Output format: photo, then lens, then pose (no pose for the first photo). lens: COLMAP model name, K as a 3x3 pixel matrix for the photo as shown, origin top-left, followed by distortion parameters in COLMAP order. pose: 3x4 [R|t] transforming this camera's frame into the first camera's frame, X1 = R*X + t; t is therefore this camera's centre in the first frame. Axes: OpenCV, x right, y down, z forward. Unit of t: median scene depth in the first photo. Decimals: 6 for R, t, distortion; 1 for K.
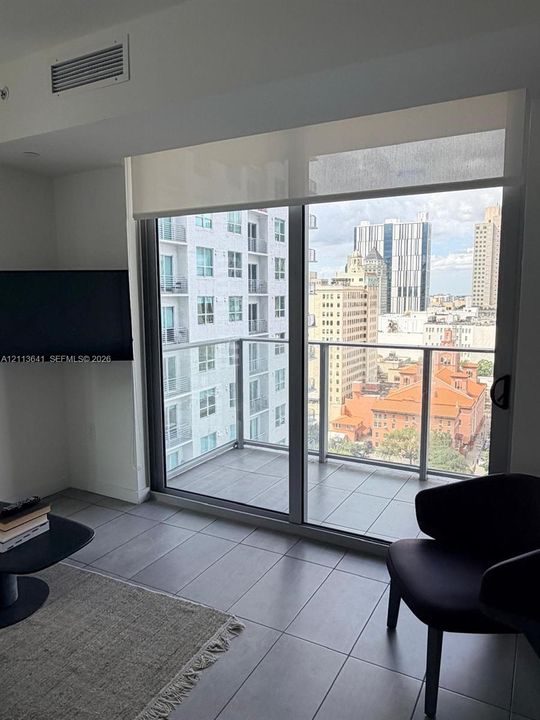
lens RADIAL K [[506.1, 0, 271.7], [0, 506.1, 360.0], [0, 0, 1]] dist [-0.008995, 0.010626]
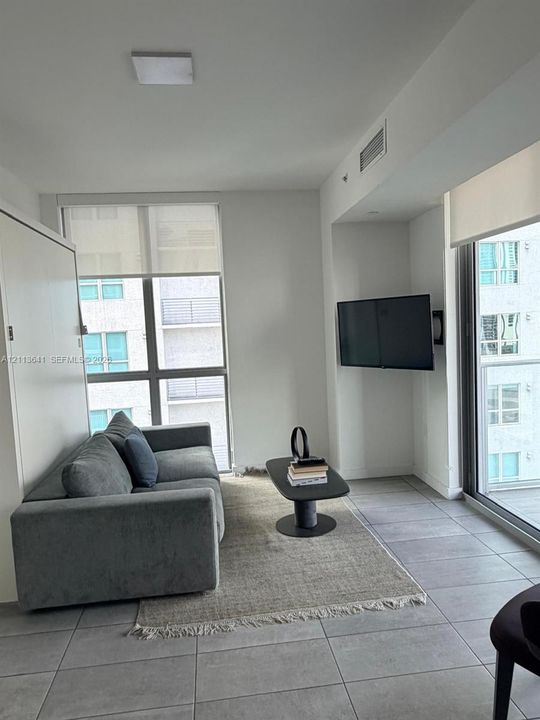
lens RADIAL K [[506.1, 0, 266.2], [0, 506.1, 358.0], [0, 0, 1]] dist [-0.008995, 0.010626]
pose [[0.567442, 0.032262, -0.822781, 0.537192], [-0.057997, 0.998316, -0.000853, -0.004299], [0.821368, 0.048203, 0.568358, 0.025123]]
